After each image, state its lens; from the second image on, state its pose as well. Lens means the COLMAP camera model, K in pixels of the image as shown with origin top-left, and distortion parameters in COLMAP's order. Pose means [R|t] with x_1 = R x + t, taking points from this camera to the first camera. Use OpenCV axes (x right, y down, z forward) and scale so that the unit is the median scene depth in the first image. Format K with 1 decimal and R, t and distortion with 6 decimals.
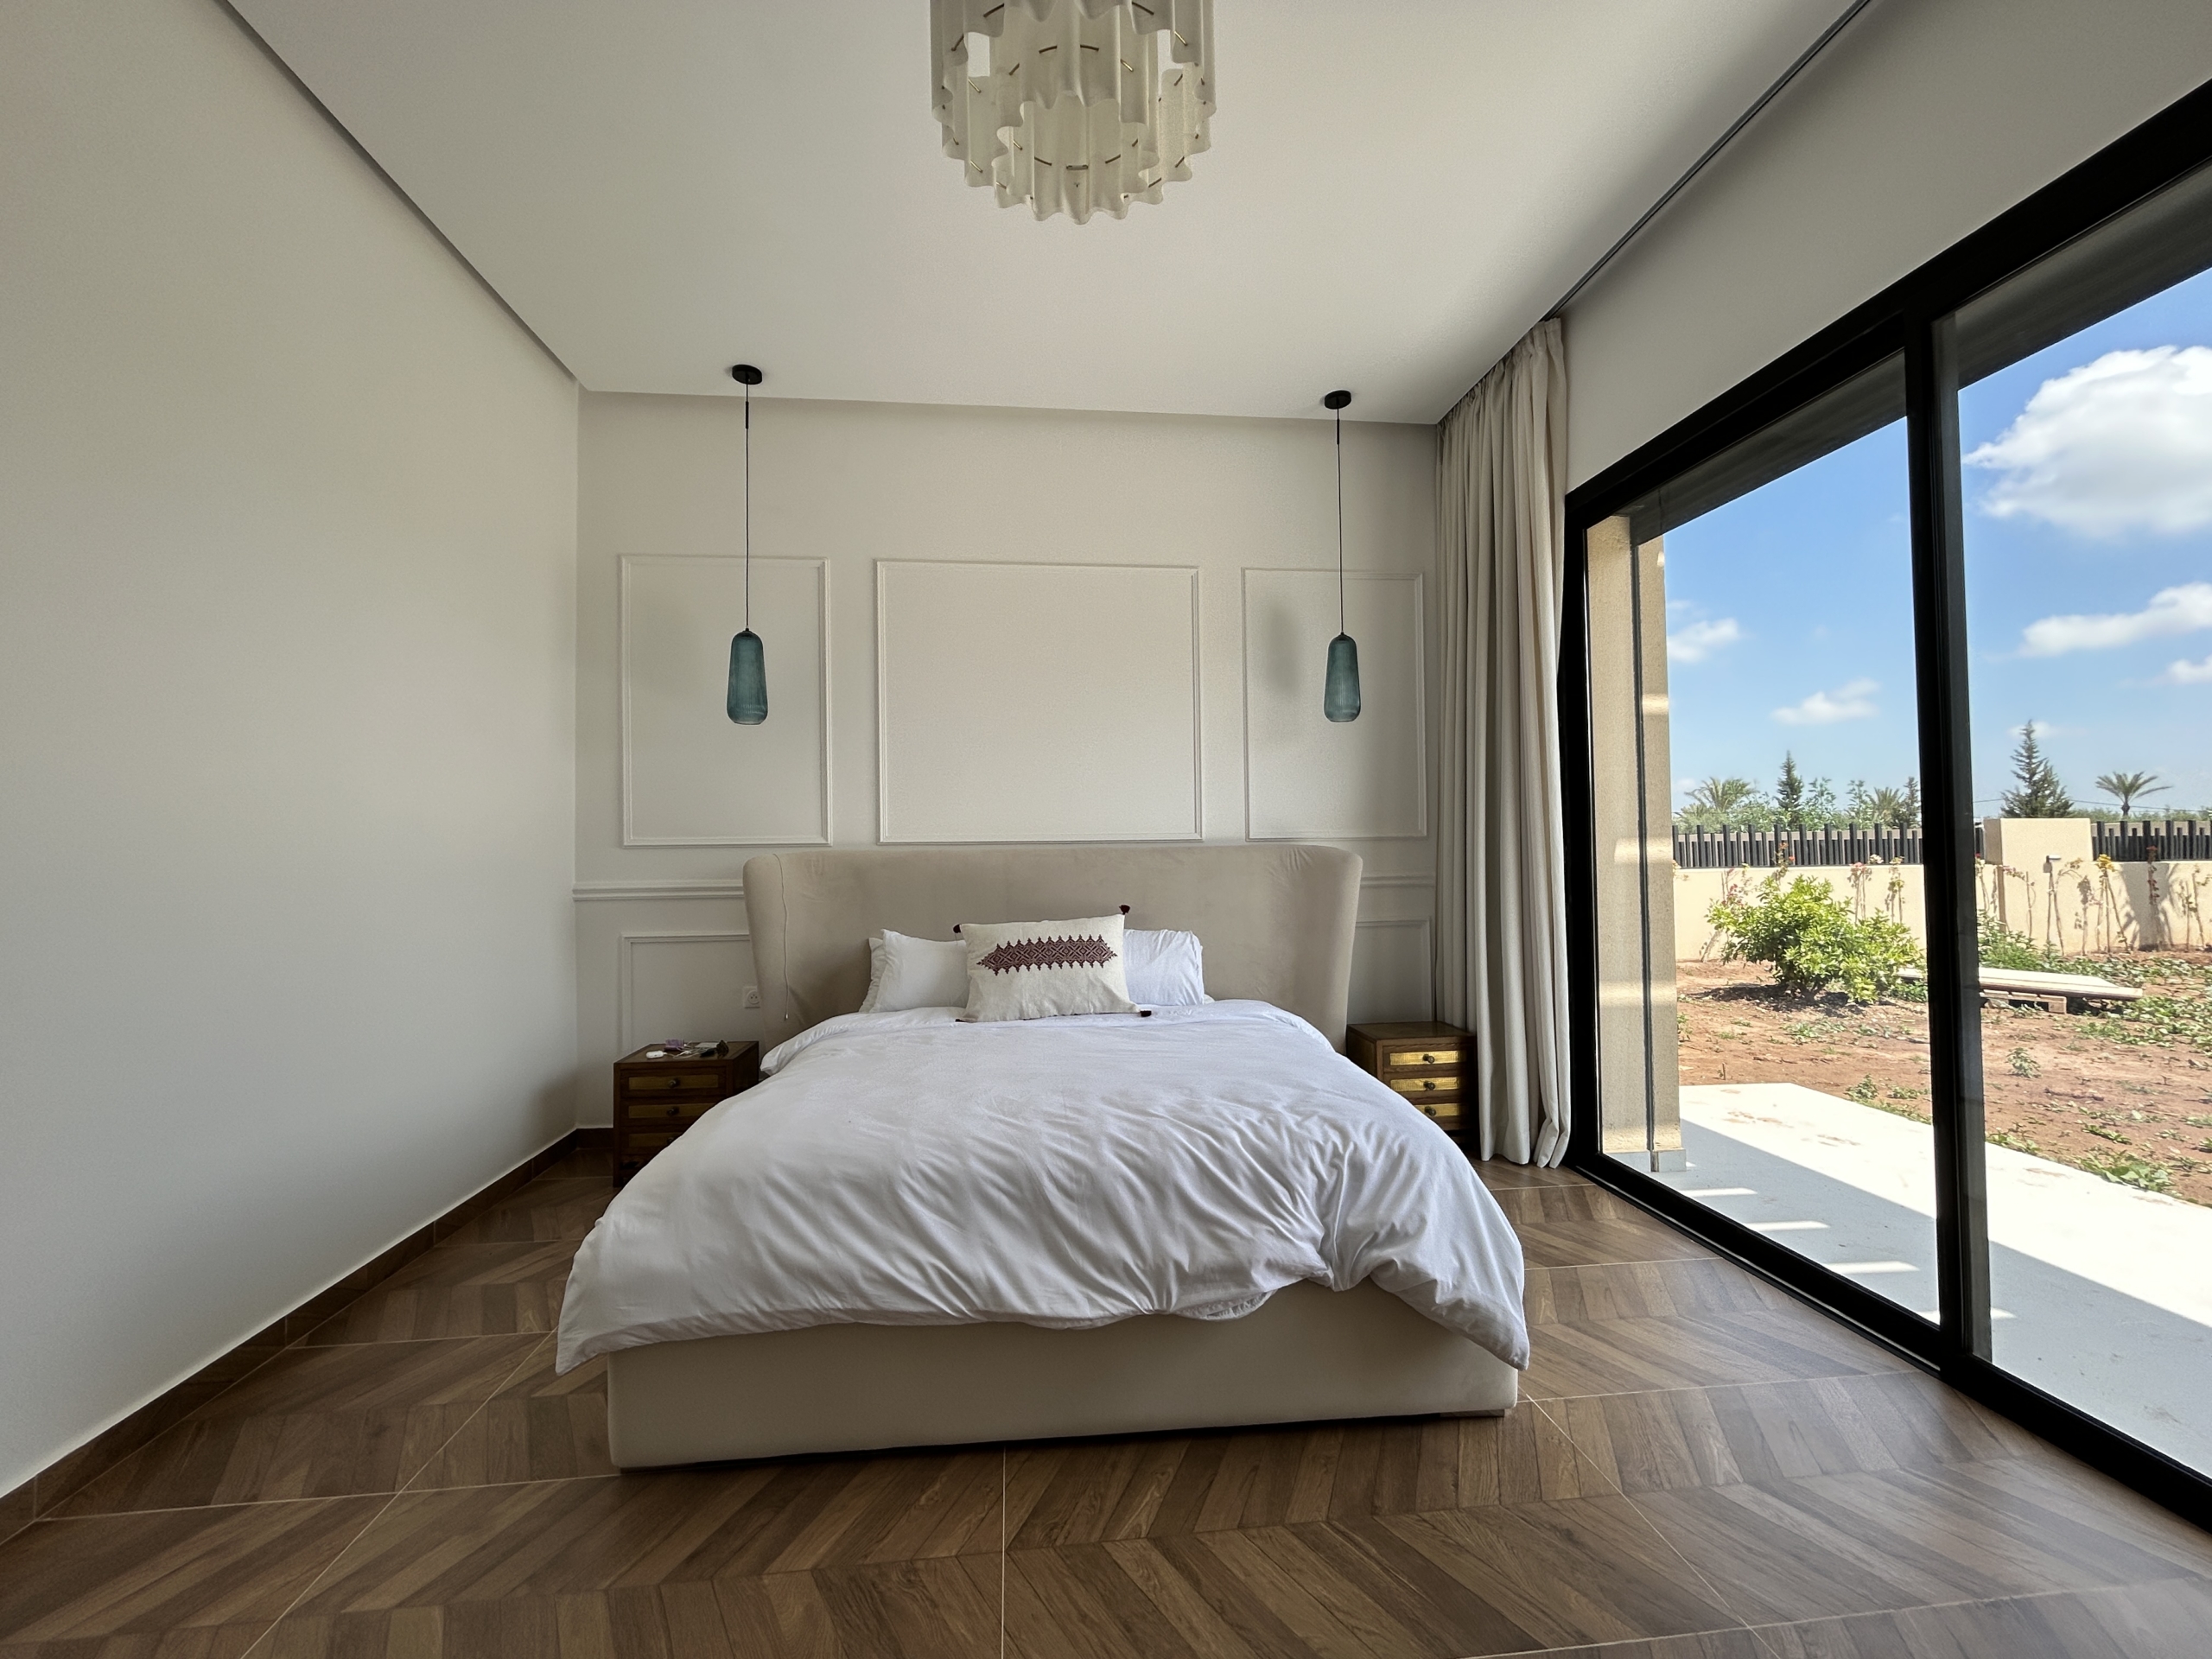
lens RADIAL K [[900.4, 0, 1095.3], [0, 900.4, 826.3], [0, 0, 1]] dist [-0.002953, 0.001886]
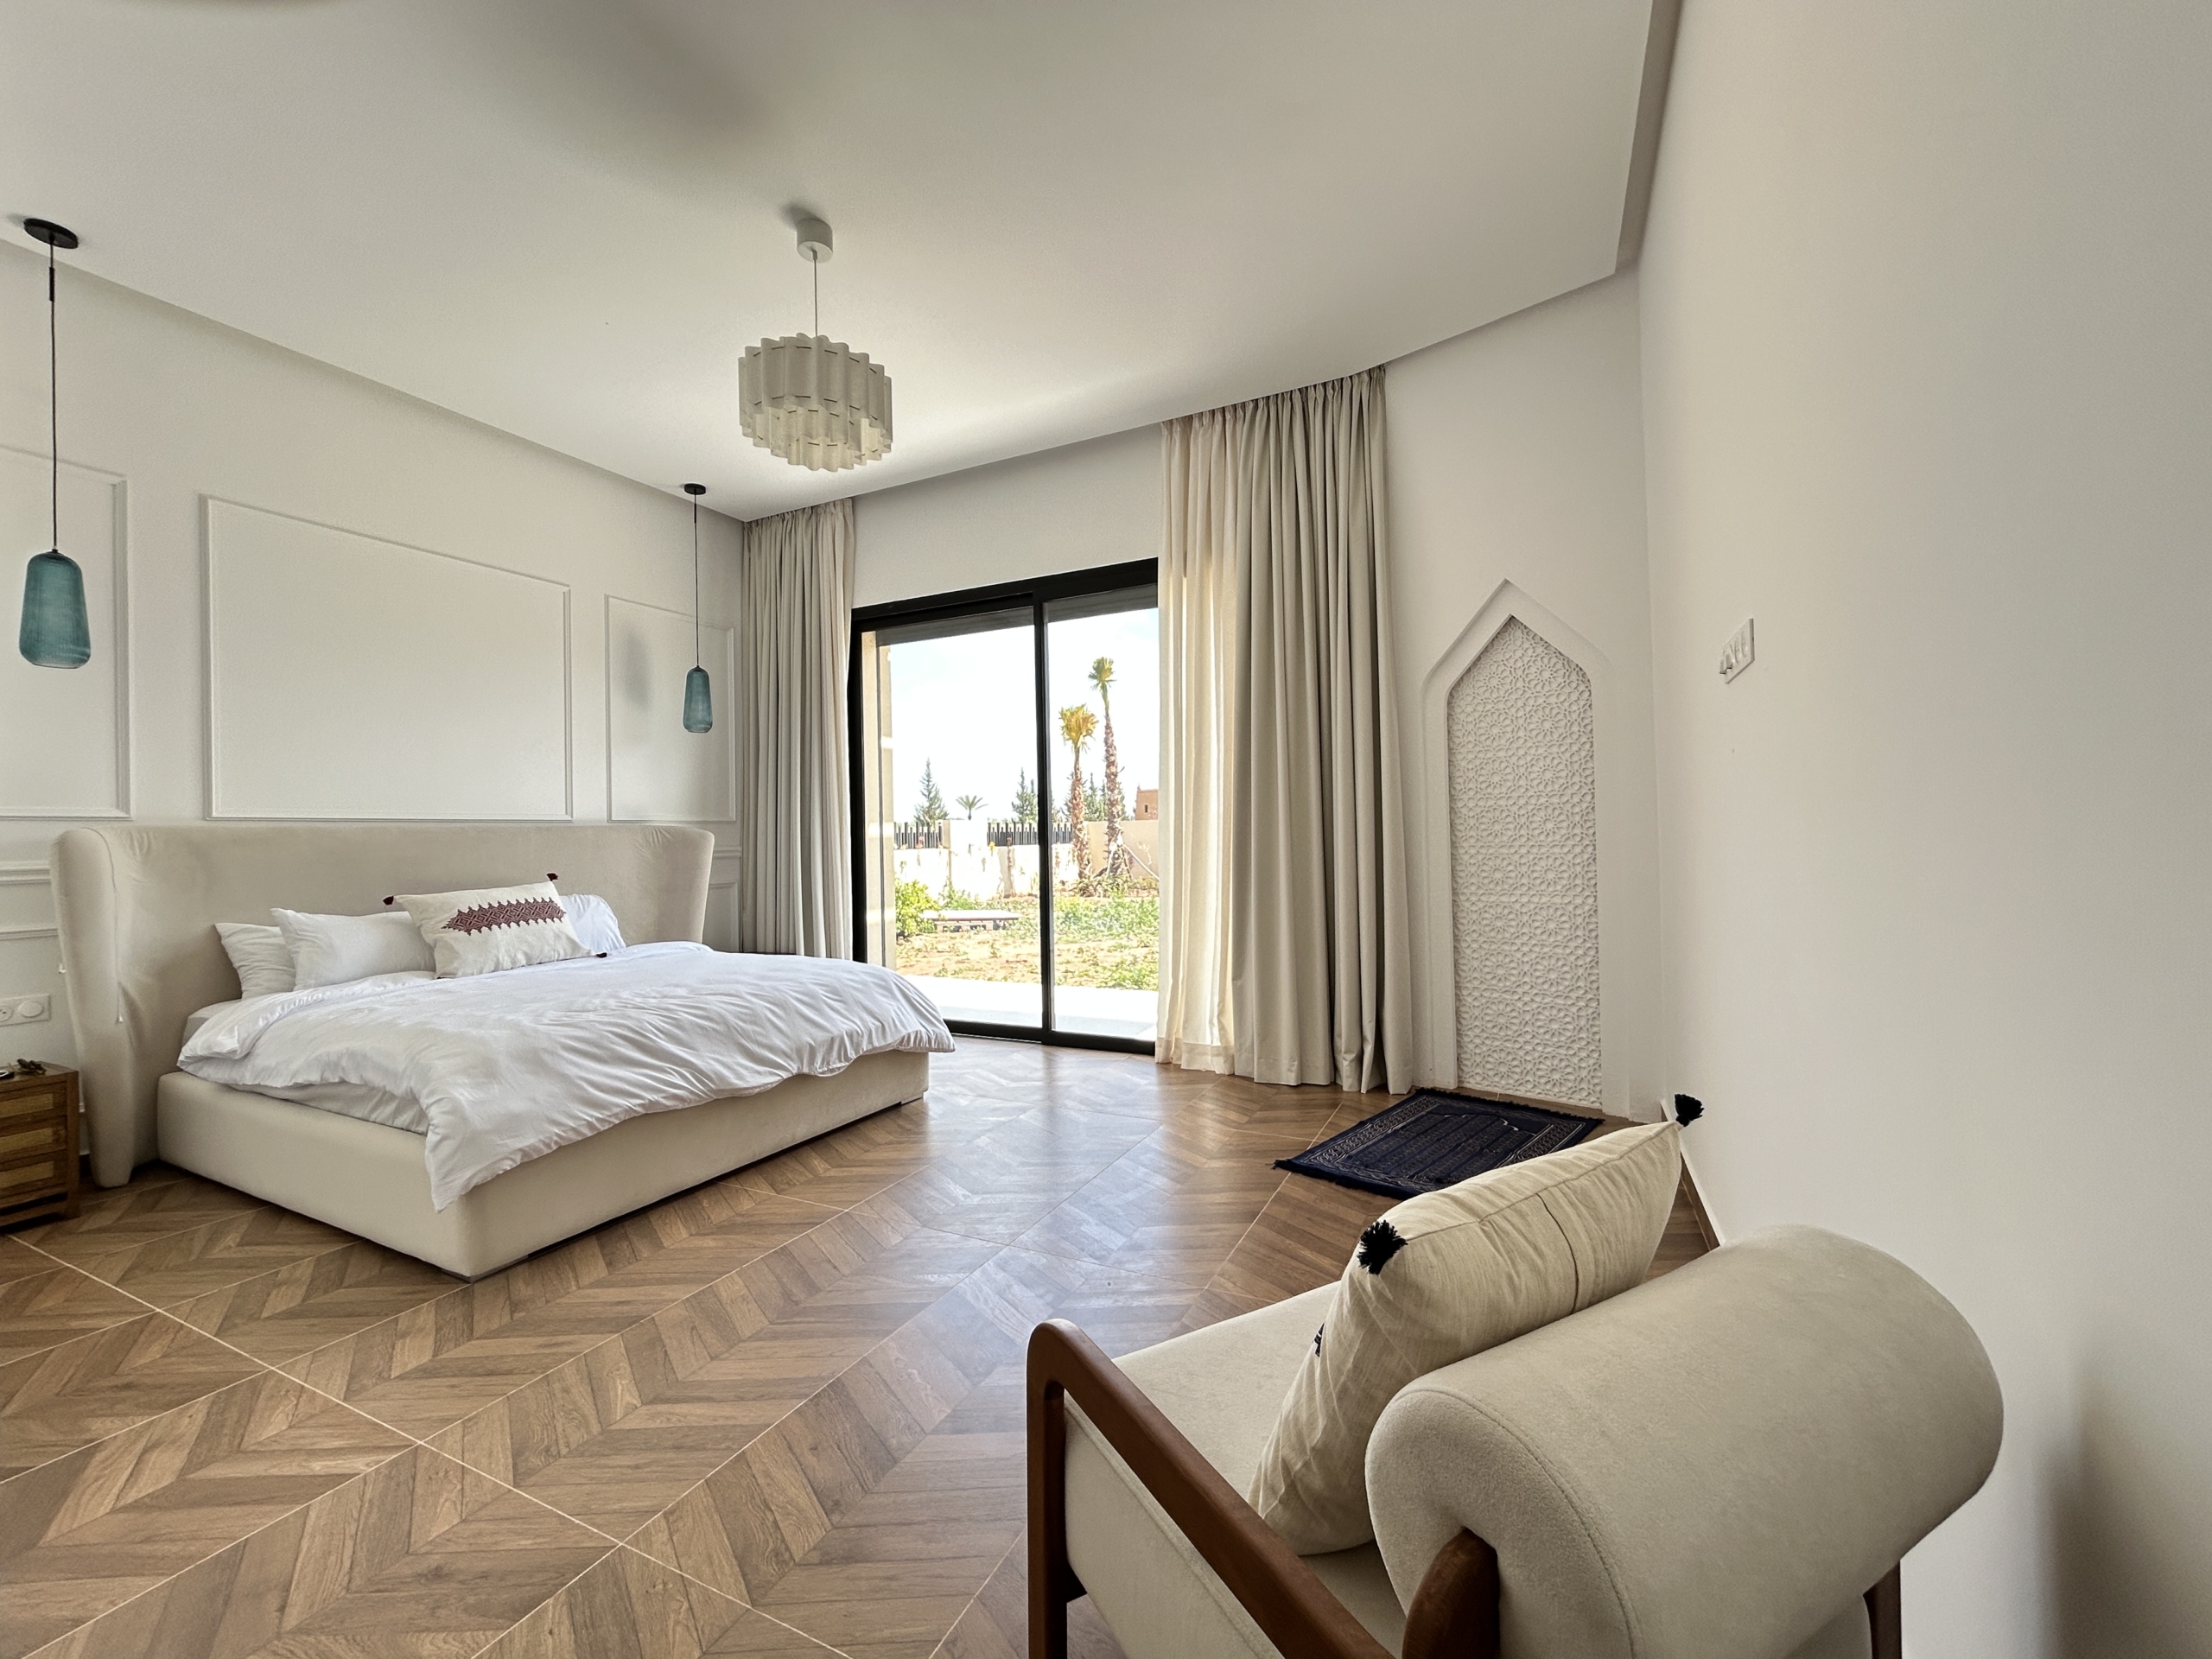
lens RADIAL K [[900.4, 0, 1105.1], [0, 900.4, 827.8], [0, 0, 1]] dist [-0.002953, 0.001886]
pose [[0.533635, 0.008260, 0.845675, -0.565734], [-0.009096, 0.999951, -0.004027, 0.025984], [-0.845666, -0.005543, 0.533684, -0.234855]]
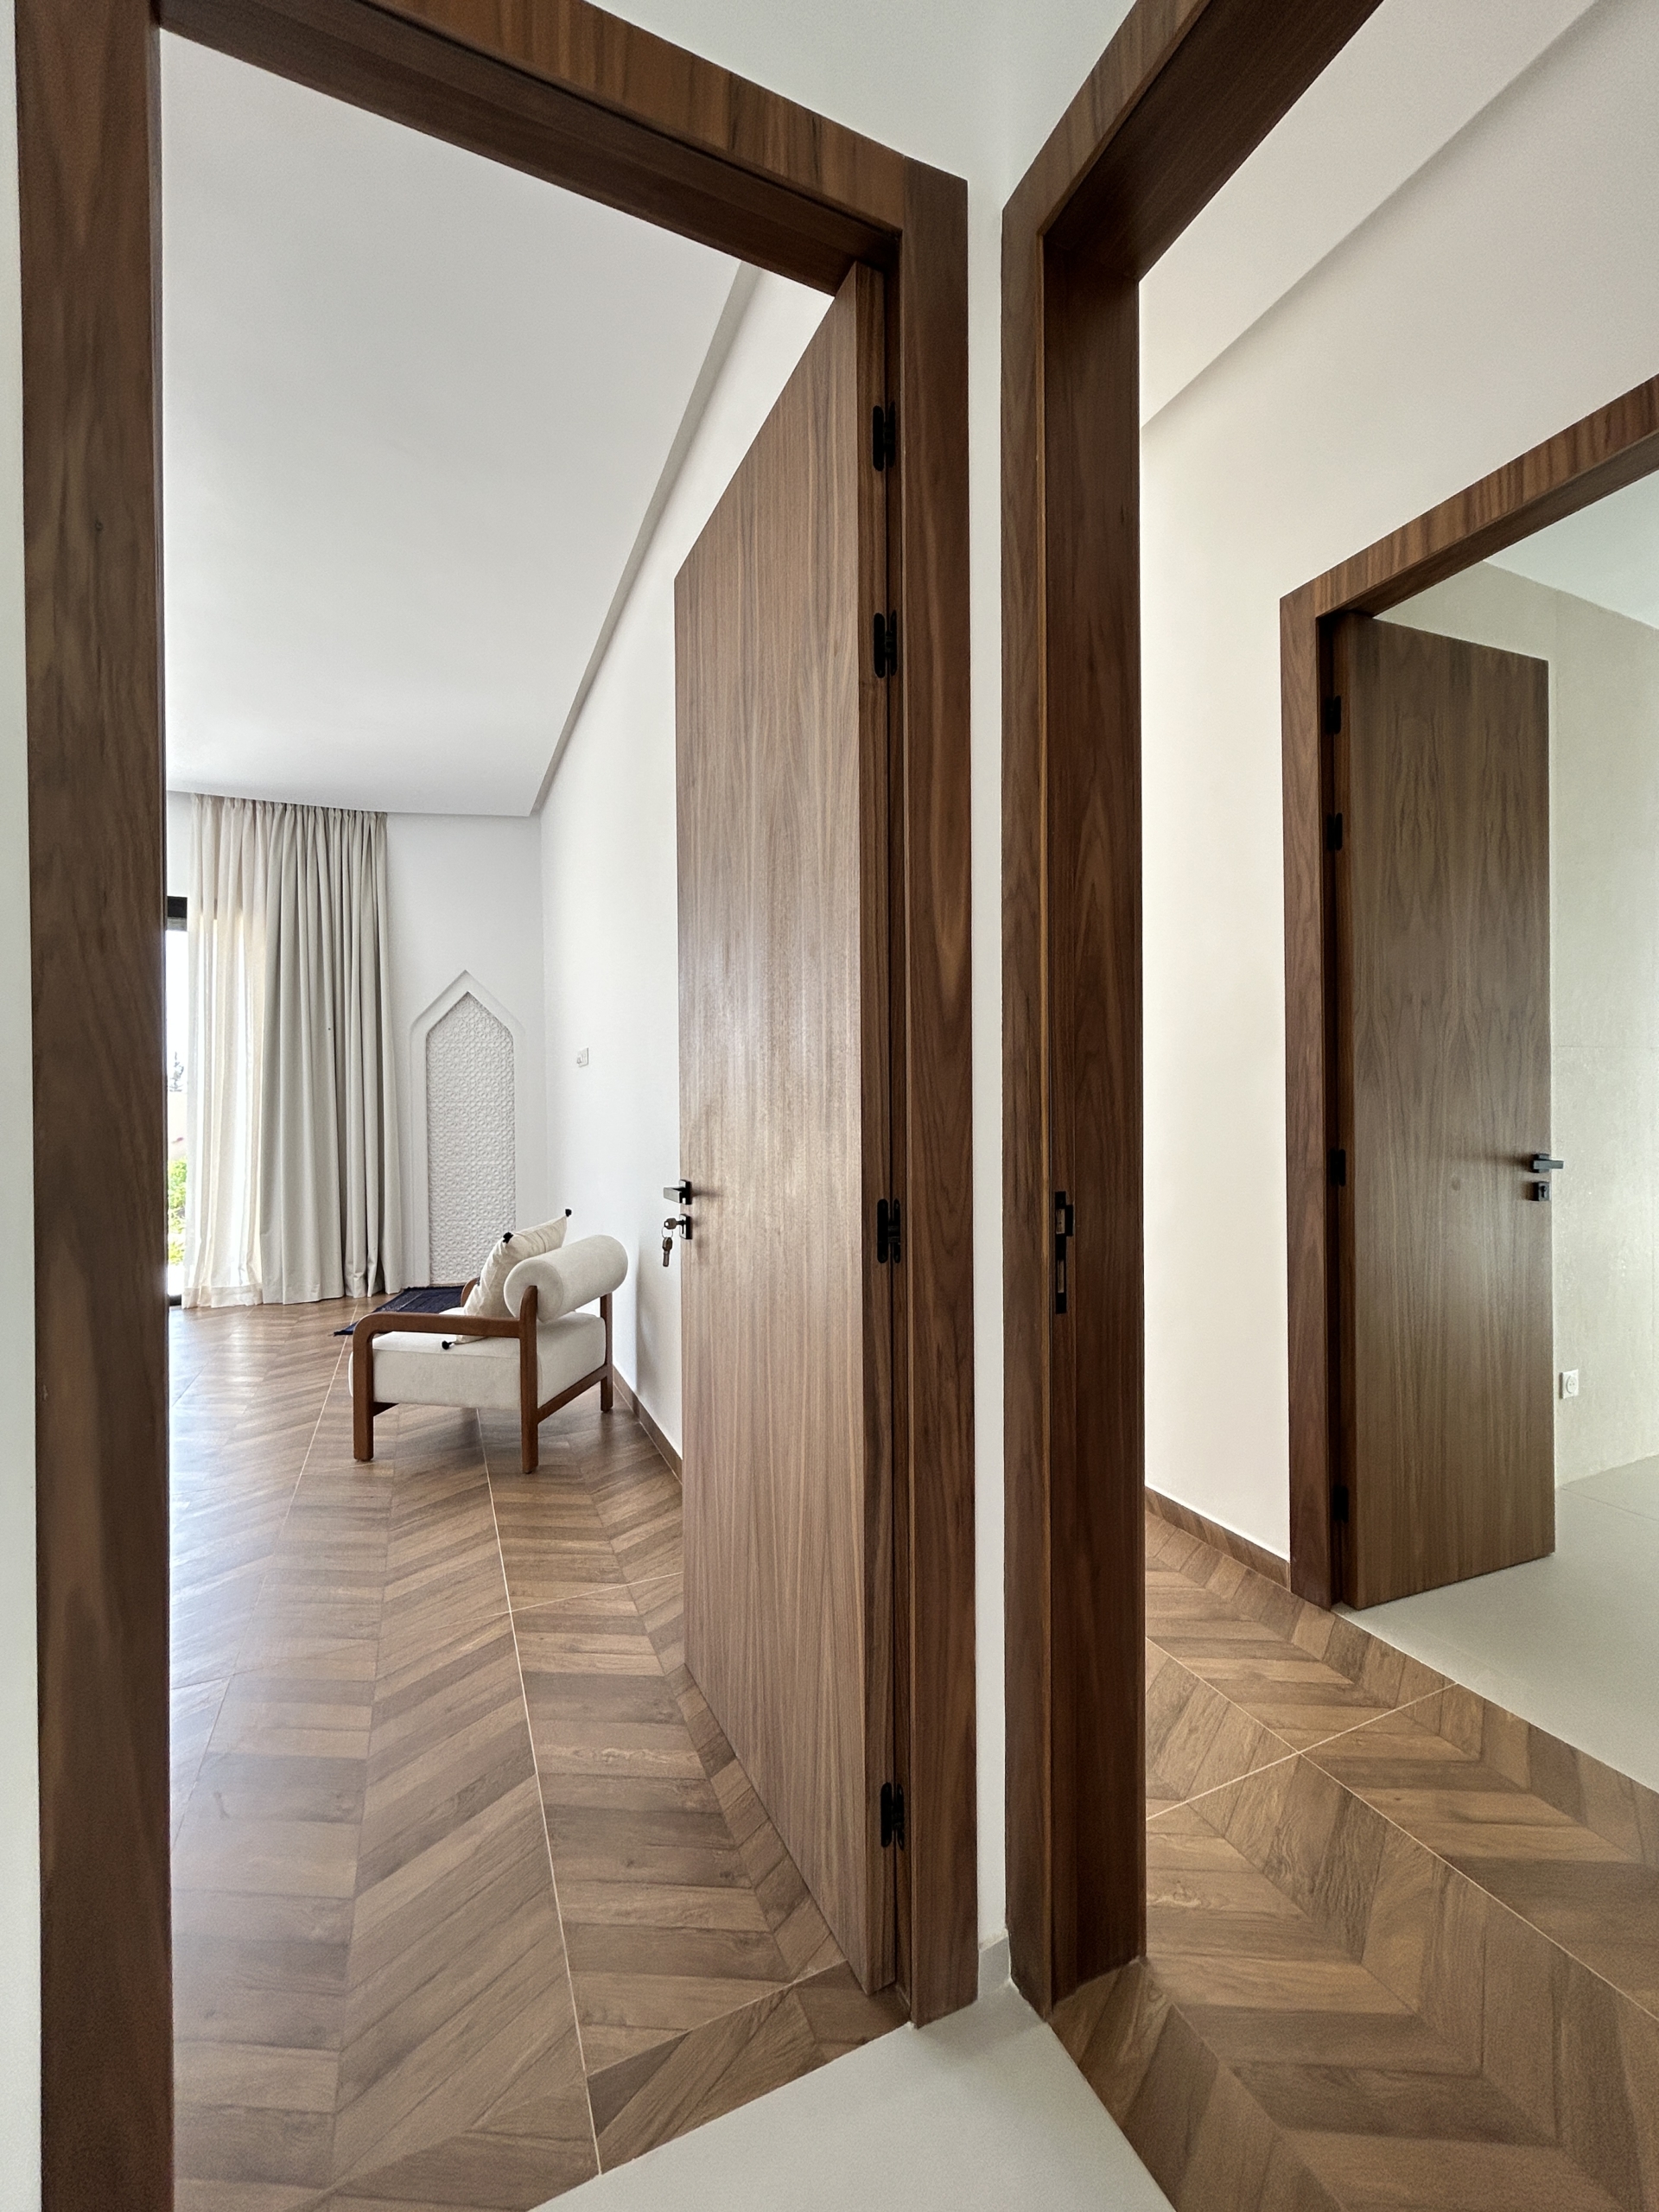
lens RADIAL K [[900.4, 0, 829.6], [0, 900.4, 1102.2], [0, 0, 1]] dist [-0.002953, 0.001886]
pose [[-0.309584, 0.008290, 0.950836, -1.339044], [-0.011727, 0.999853, -0.012536, -0.005758], [-0.950800, -0.015031, -0.309441, -0.201073]]
